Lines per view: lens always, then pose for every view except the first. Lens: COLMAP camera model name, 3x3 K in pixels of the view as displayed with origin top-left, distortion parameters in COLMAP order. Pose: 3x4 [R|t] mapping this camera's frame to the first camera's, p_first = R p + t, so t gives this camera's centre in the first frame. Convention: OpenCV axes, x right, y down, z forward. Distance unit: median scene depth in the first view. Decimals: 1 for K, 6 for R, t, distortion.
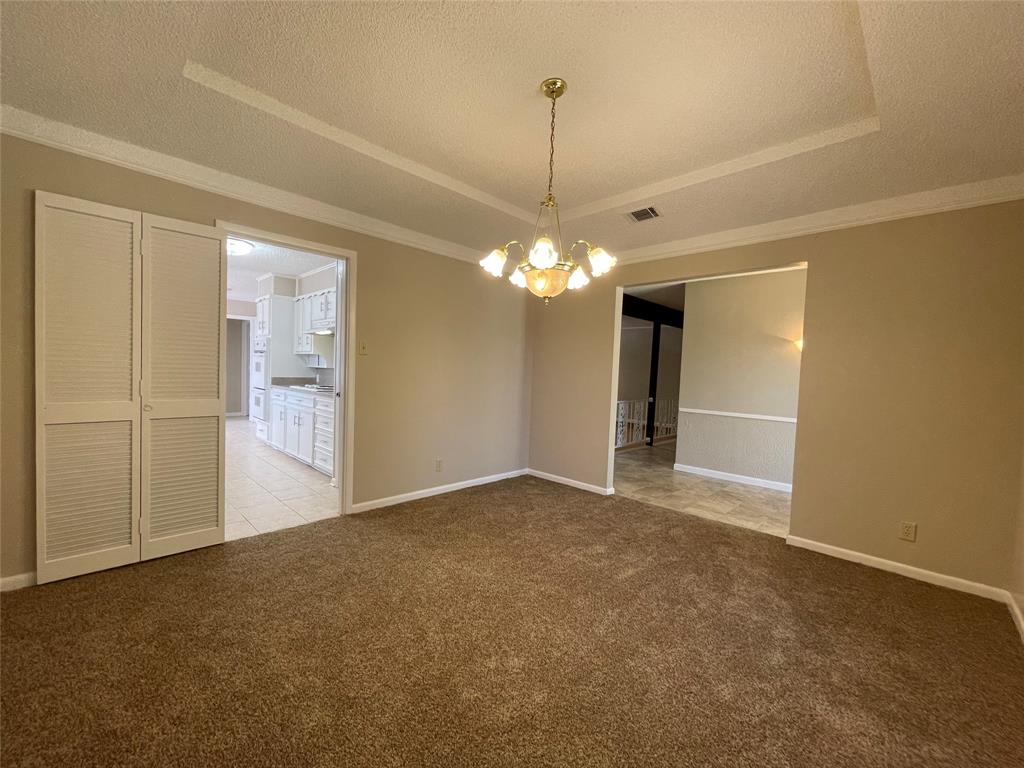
lens RADIAL K [[418.9, 0, 511.6], [0, 418.9, 387.3], [0, 0, 1]] dist [-0.000805, -0.000111]
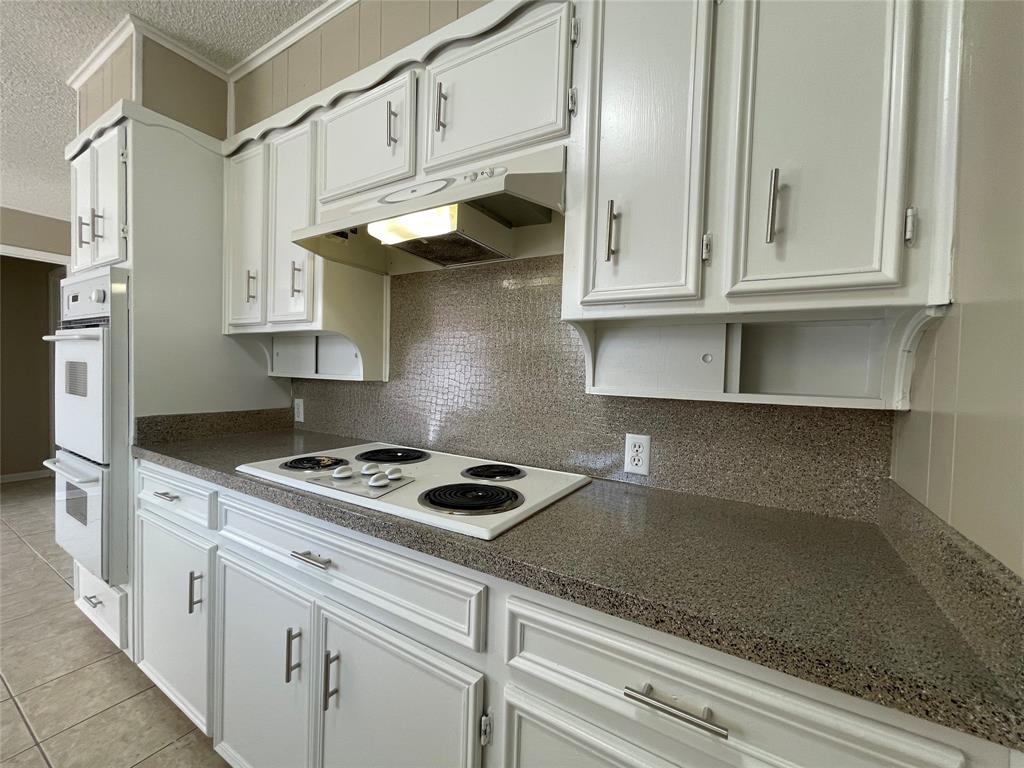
lens RADIAL K [[418.9, 0, 513.9], [0, 418.9, 384.9], [0, 0, 1]] dist [-0.000805, -0.000111]
pose [[0.972318, -0.017423, 0.233011, -0.392801], [0.018893, 0.999813, -0.004079, -0.038839], [-0.232896, 0.008368, 0.972466, 0.670972]]
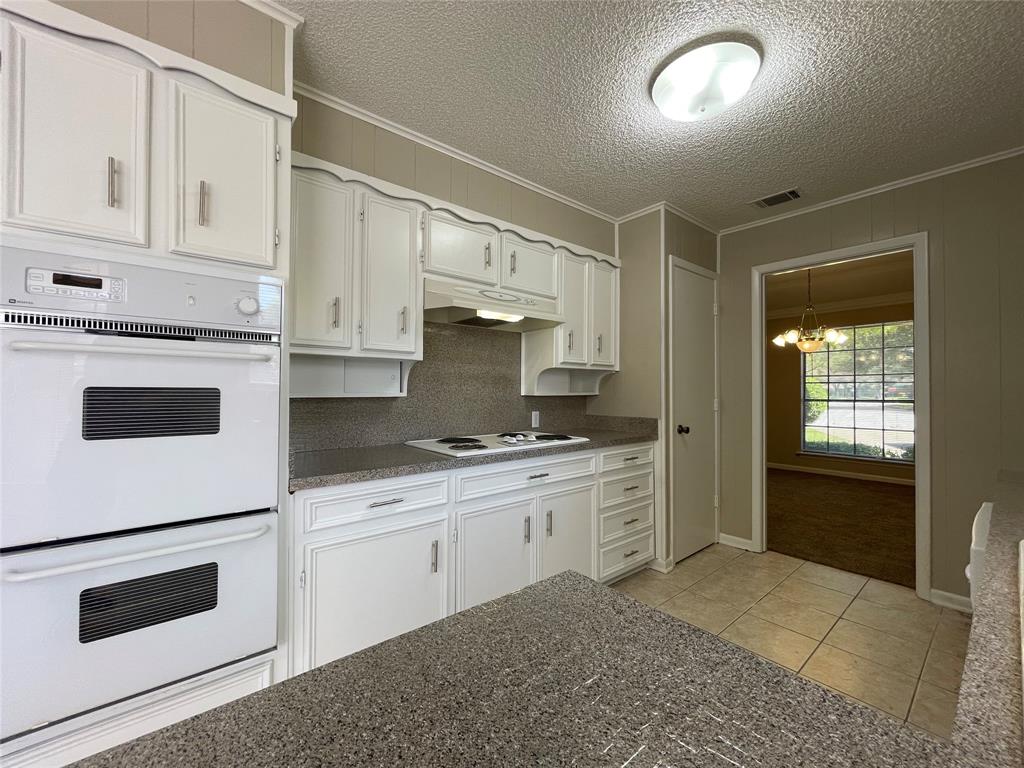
lens RADIAL K [[418.9, 0, 512.7], [0, 418.9, 383.8], [0, 0, 1]] dist [-0.000805, -0.000111]
pose [[0.116692, -0.029324, 0.992735, -0.784261], [0.040983, 0.998855, 0.024687, -0.060550], [-0.992322, 0.037805, 0.117760, 0.822301]]
